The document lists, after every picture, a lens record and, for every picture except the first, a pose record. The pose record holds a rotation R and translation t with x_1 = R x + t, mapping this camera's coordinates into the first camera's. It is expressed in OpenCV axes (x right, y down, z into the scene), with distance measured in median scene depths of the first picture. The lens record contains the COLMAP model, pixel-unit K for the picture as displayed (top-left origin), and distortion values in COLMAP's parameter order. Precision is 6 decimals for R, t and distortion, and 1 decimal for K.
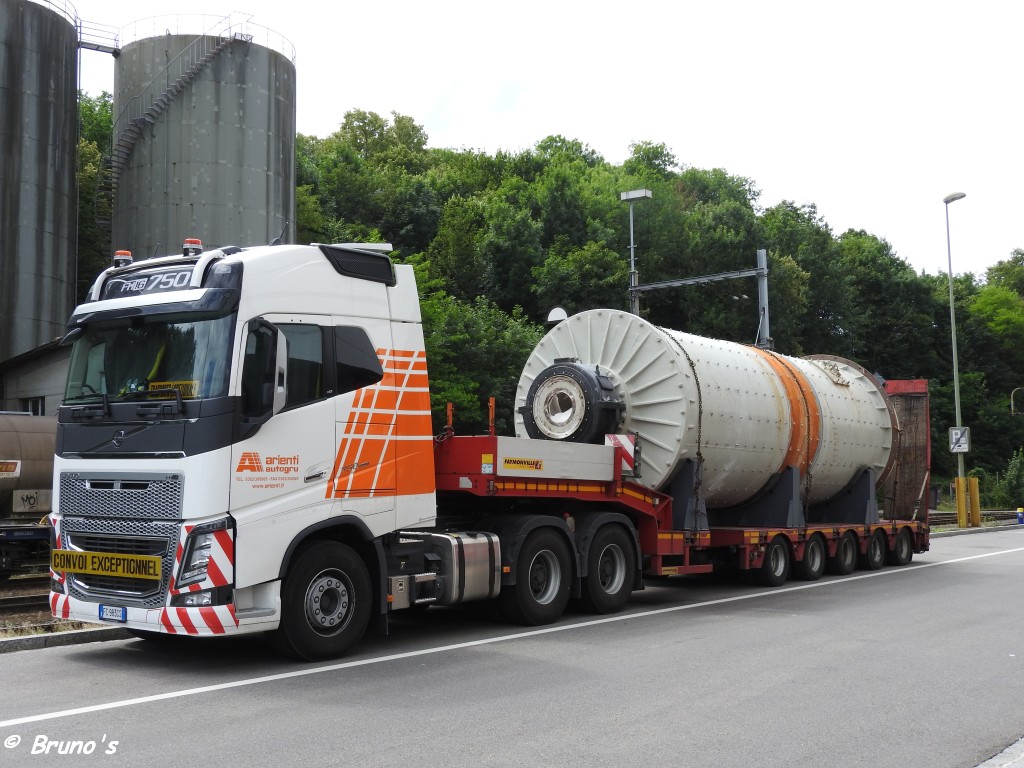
lens RADIAL K [[1215.6, 0, 512.0], [0, 1215.6, 384.0], [0, 0, 1]] dist [0.003320, 0.000851]
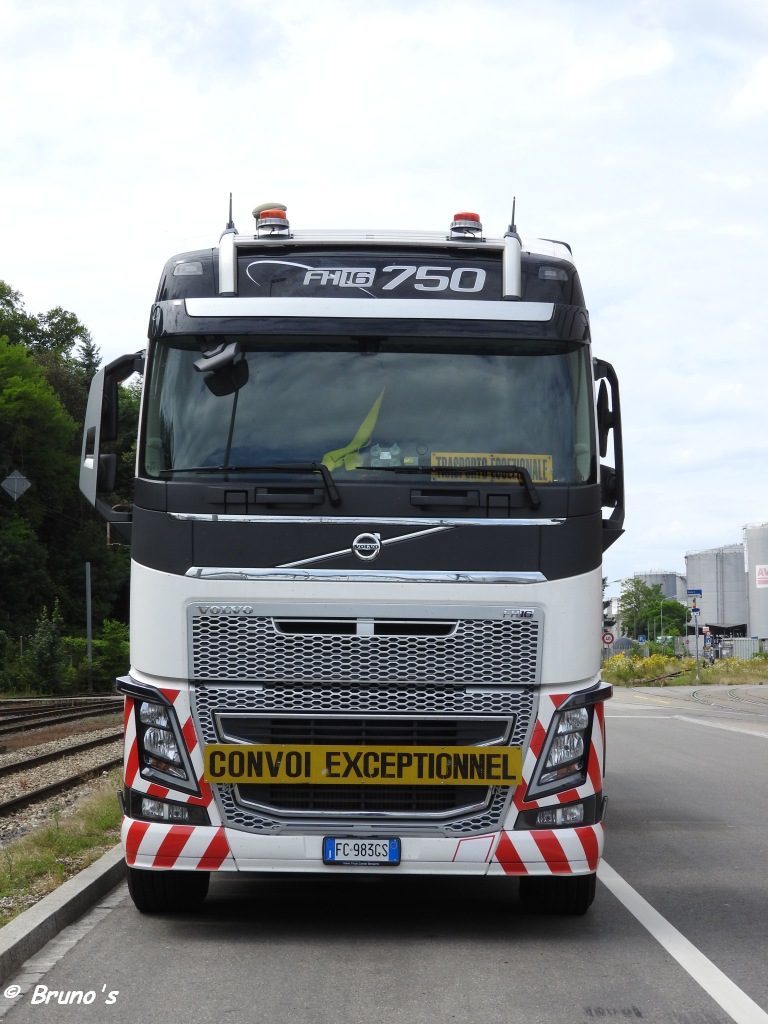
lens RADIAL K [[2118.4, 0, 384.0], [0, 2118.4, 512.0], [0, 0, 1]] dist [-0.010049, -0.088969]
pose [[0.788062, 0.045187, 0.613936, -0.923285], [-0.052834, 0.998587, -0.005680, 0.033968], [-0.613325, -0.027961, 0.789336, 0.209197]]
